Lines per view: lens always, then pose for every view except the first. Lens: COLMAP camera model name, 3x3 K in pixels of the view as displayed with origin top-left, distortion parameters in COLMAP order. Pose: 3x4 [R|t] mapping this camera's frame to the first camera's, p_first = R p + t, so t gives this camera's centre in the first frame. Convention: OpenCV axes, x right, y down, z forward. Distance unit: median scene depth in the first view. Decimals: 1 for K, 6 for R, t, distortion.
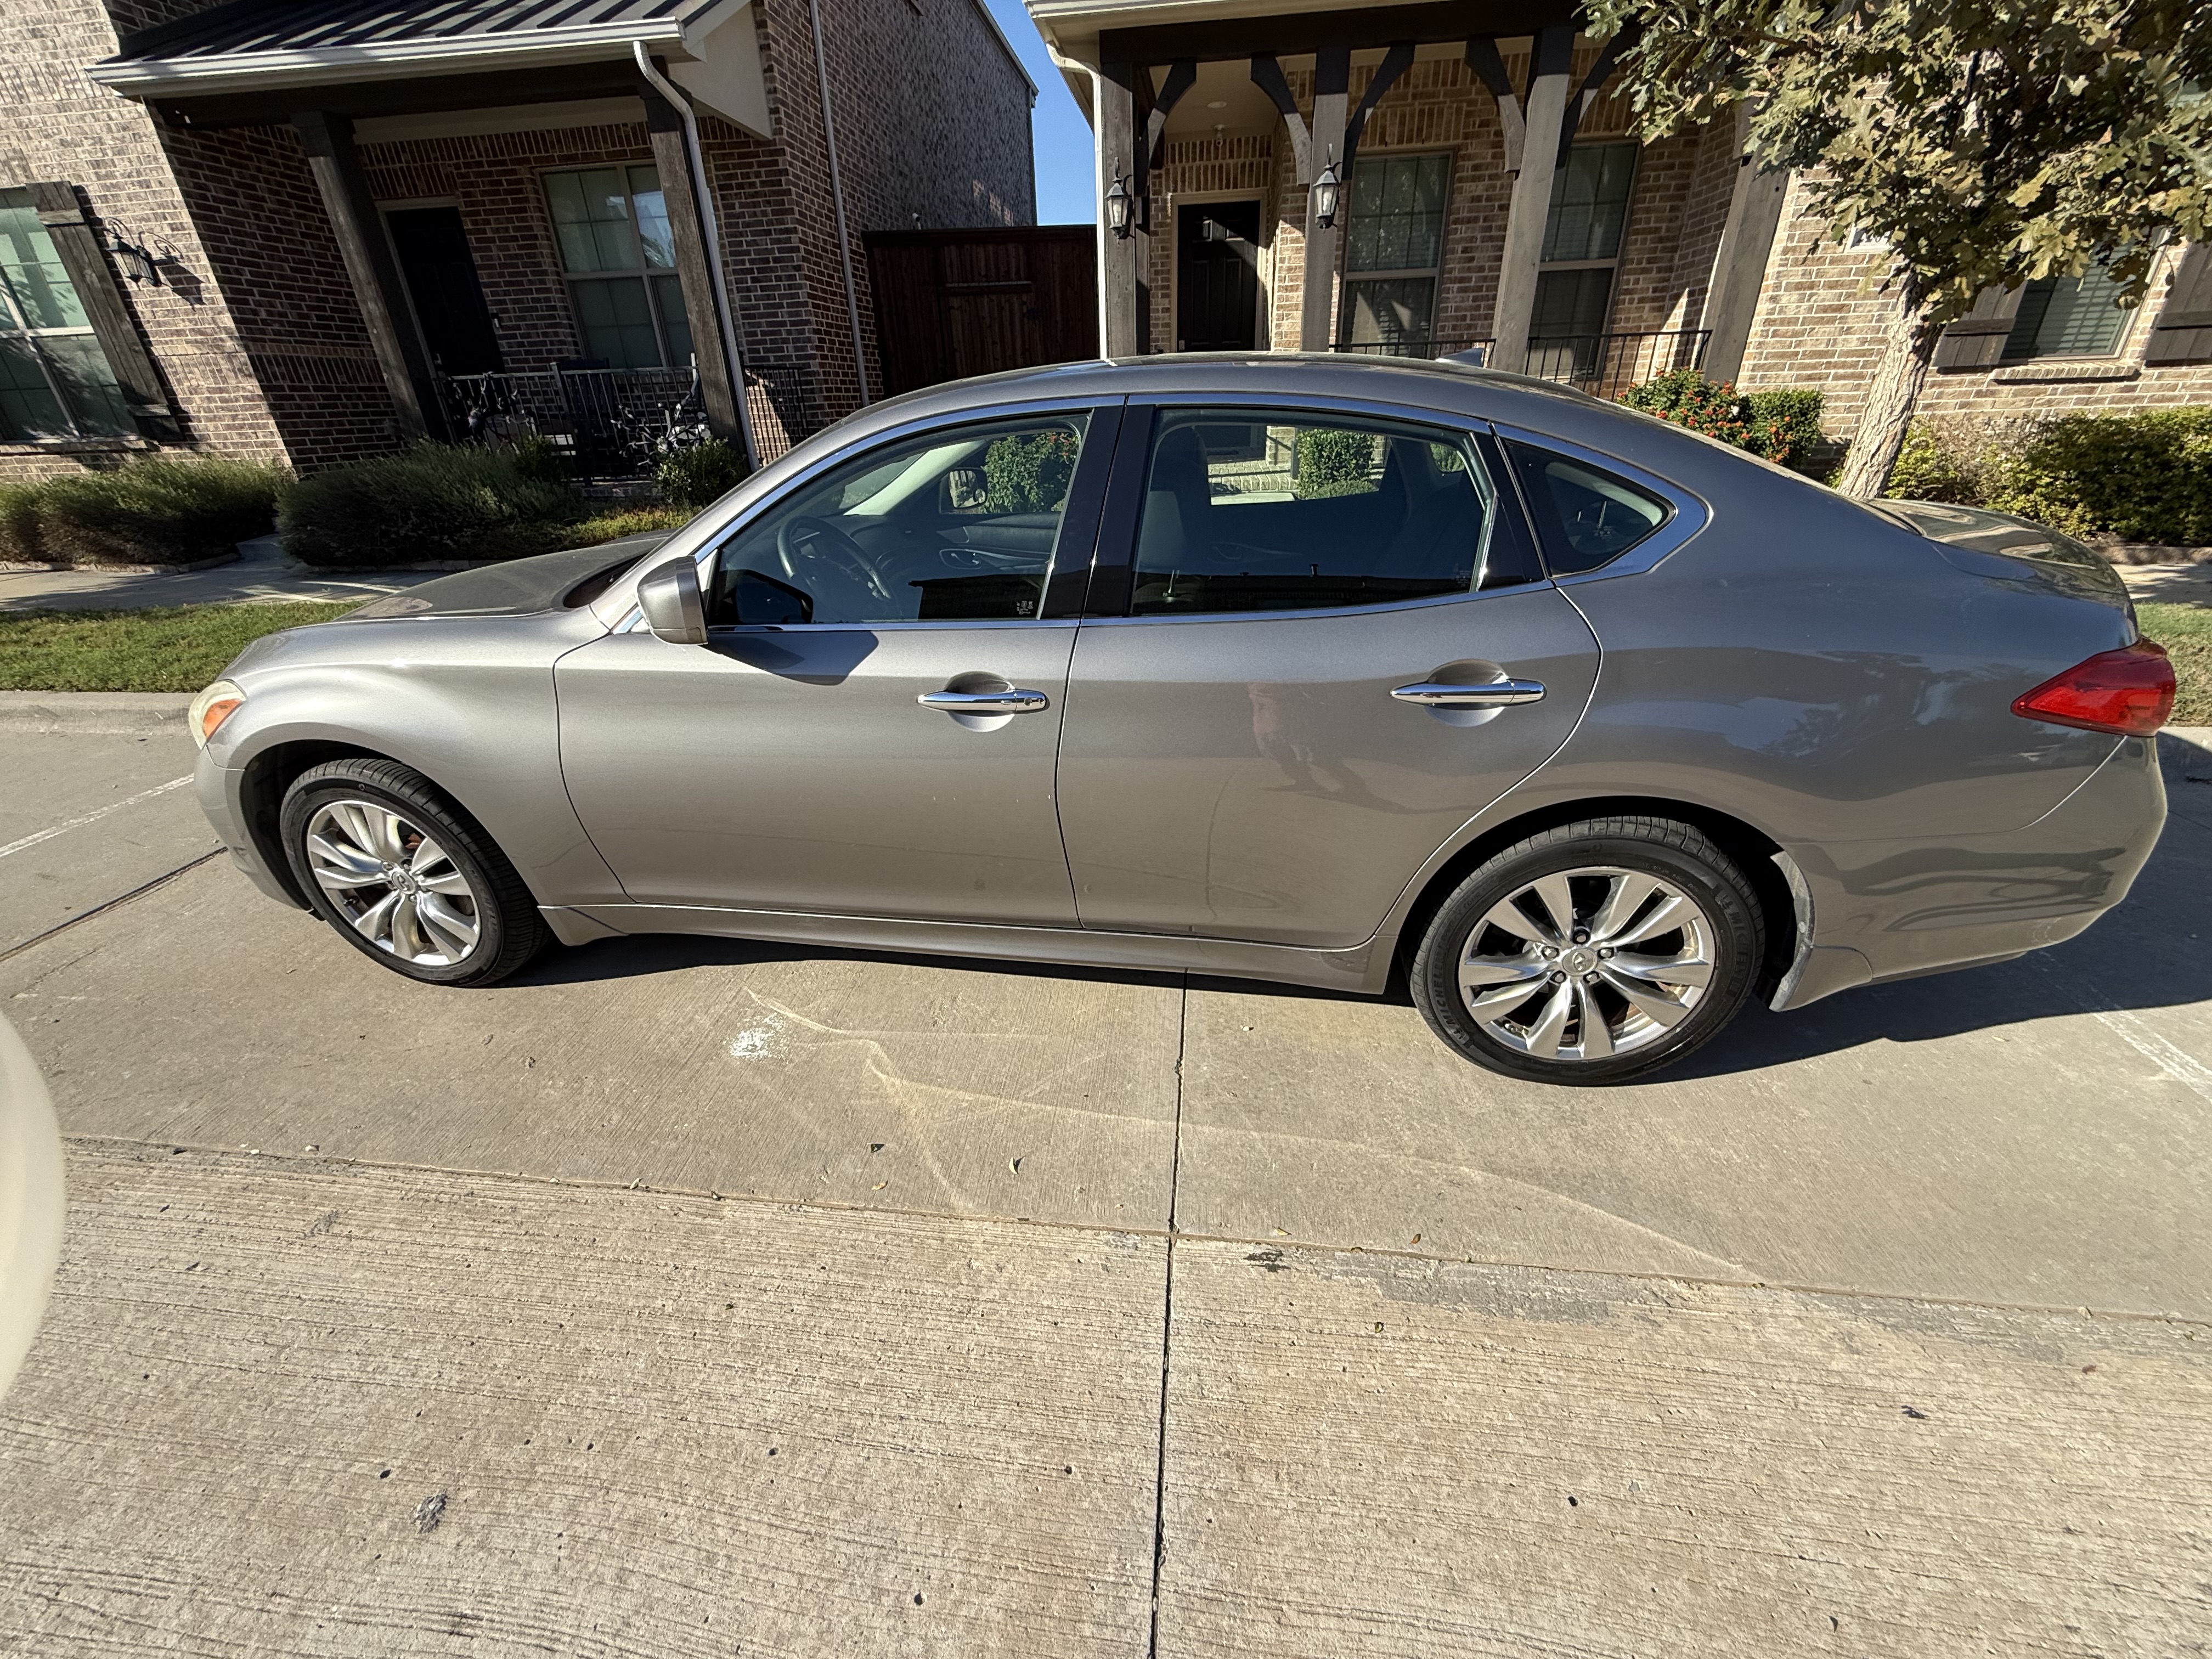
lens RADIAL K [[870.7, 0, 1099.3], [0, 870.7, 827.1], [0, 0, 1]] dist [0.000921, 0.000147]
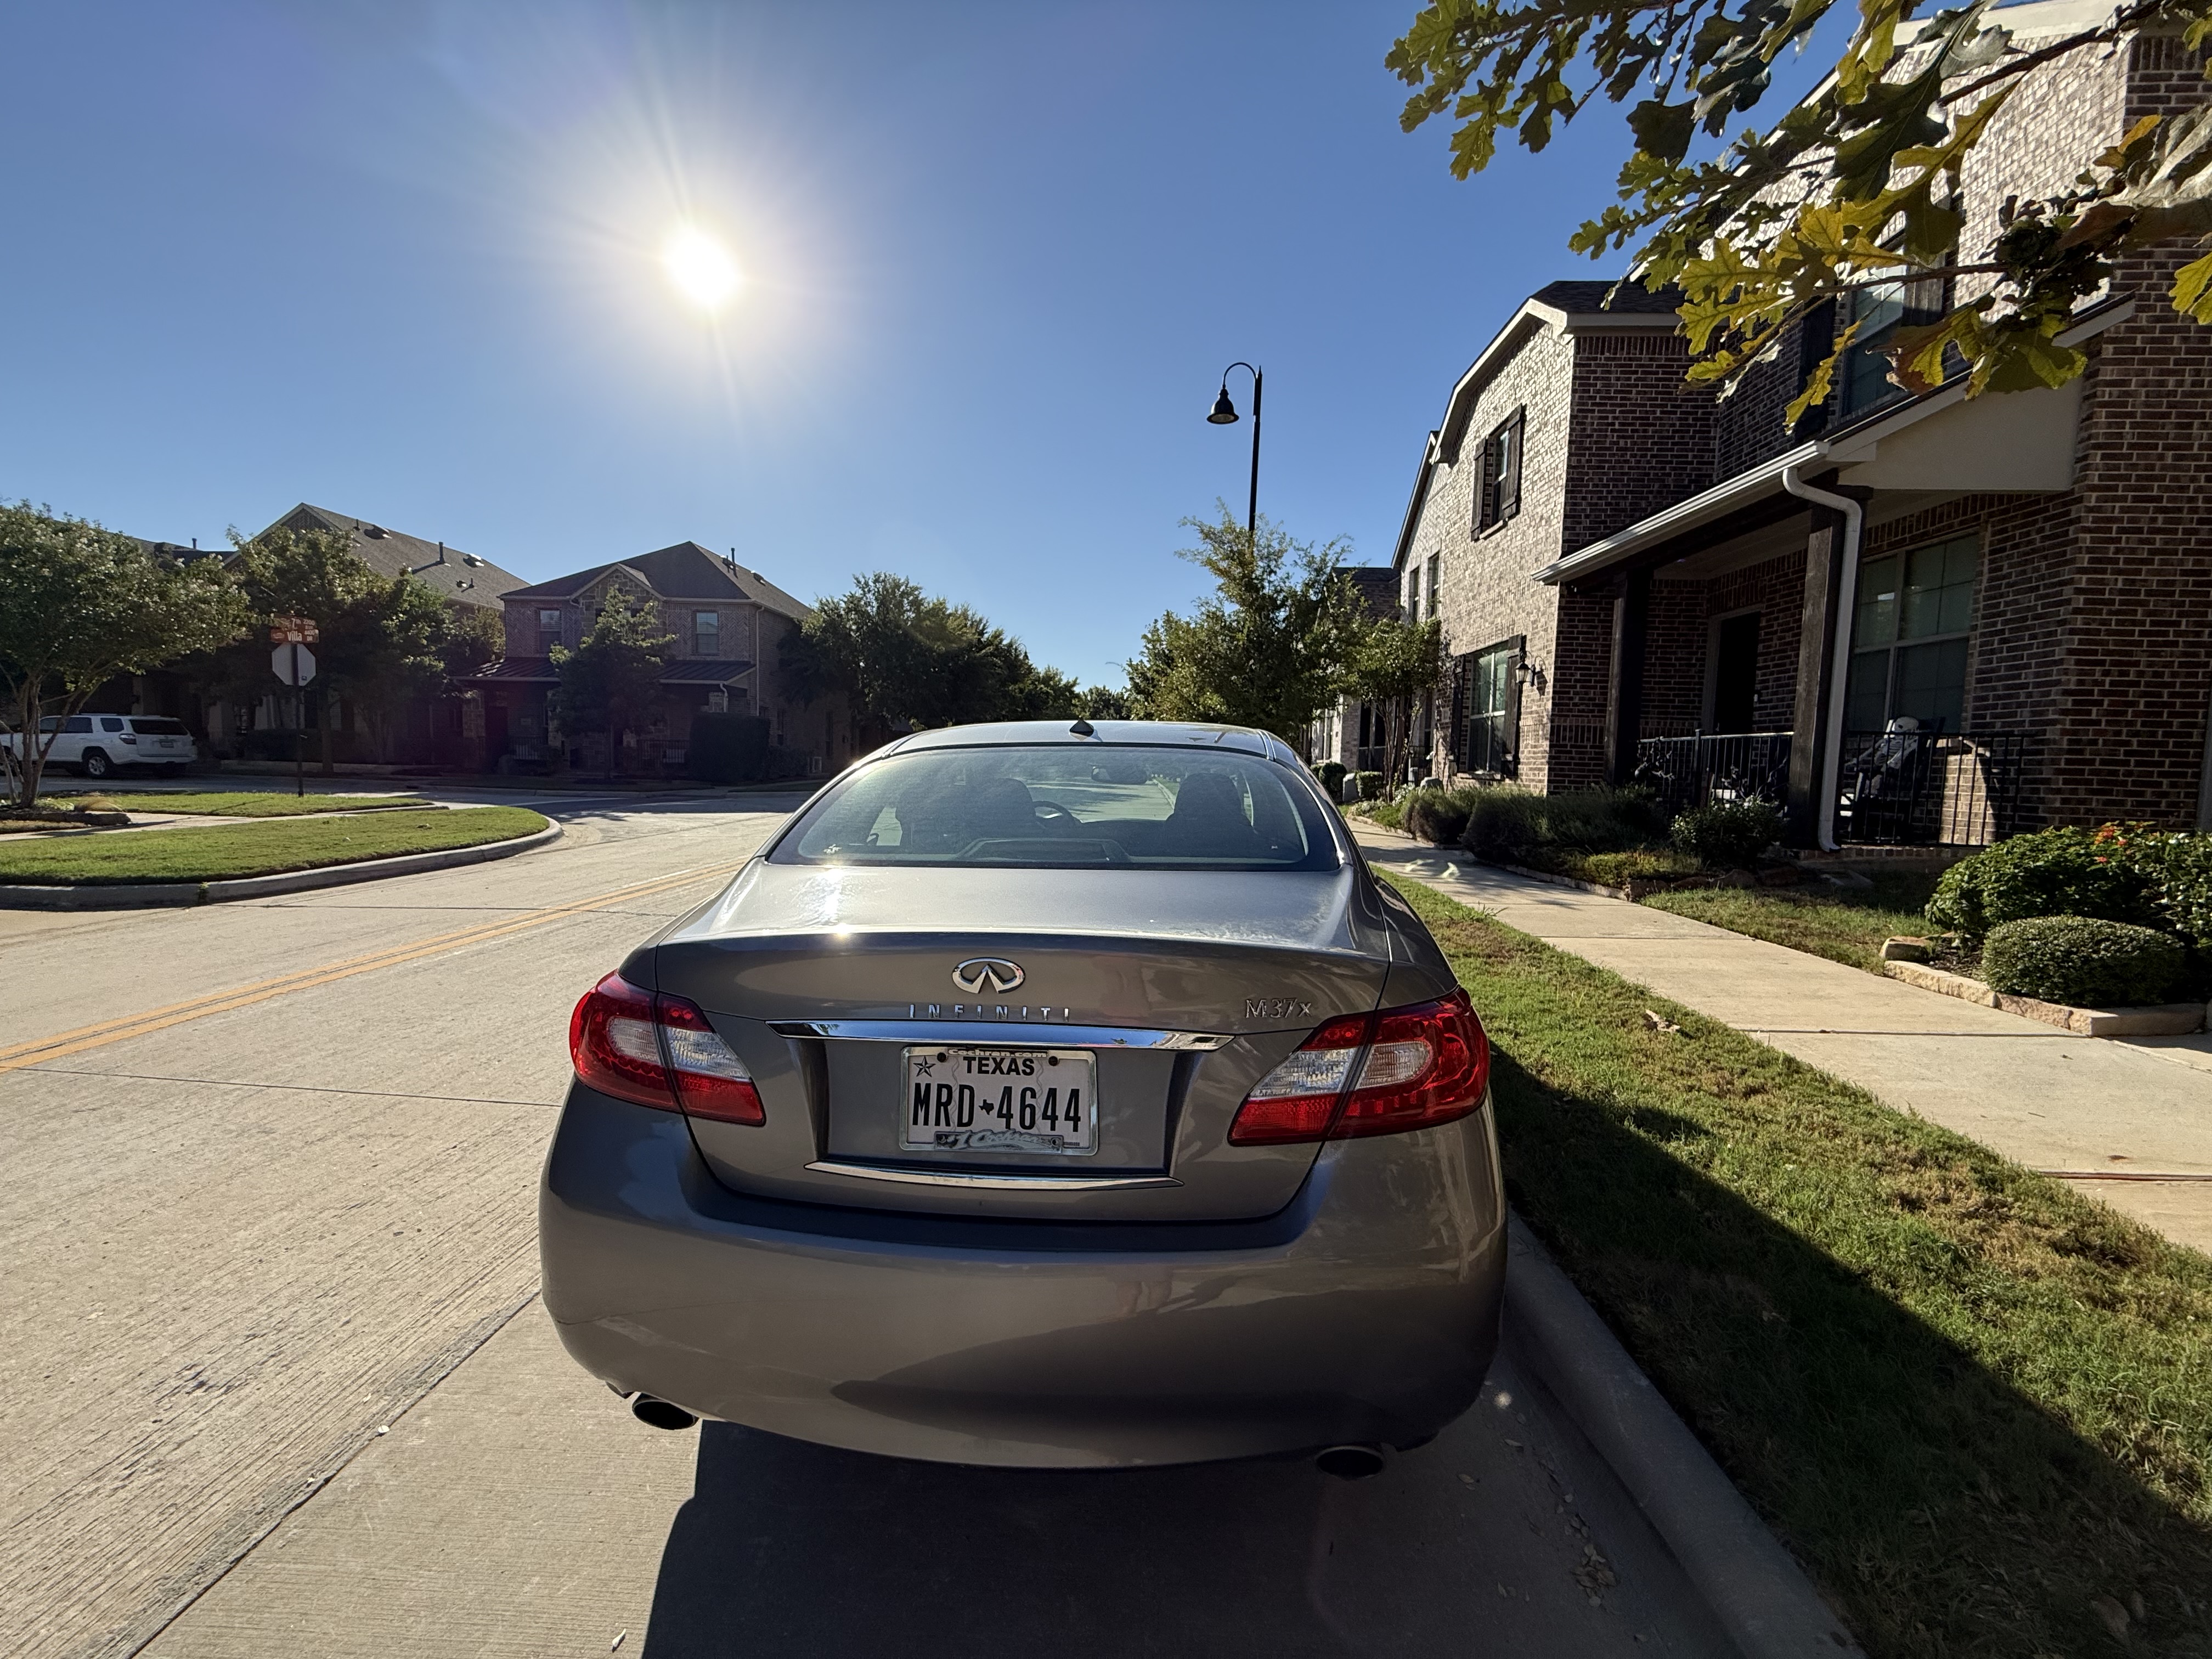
lens RADIAL K [[870.7, 0, 1099.3], [0, 870.7, 827.1], [0, 0, 1]] dist [0.000921, 0.000147]
pose [[0.089009, 0.109443, -0.990000, 0.374852], [-0.470521, 0.880670, 0.055053, -0.111892], [0.877888, 0.460916, 0.129883, 0.217259]]
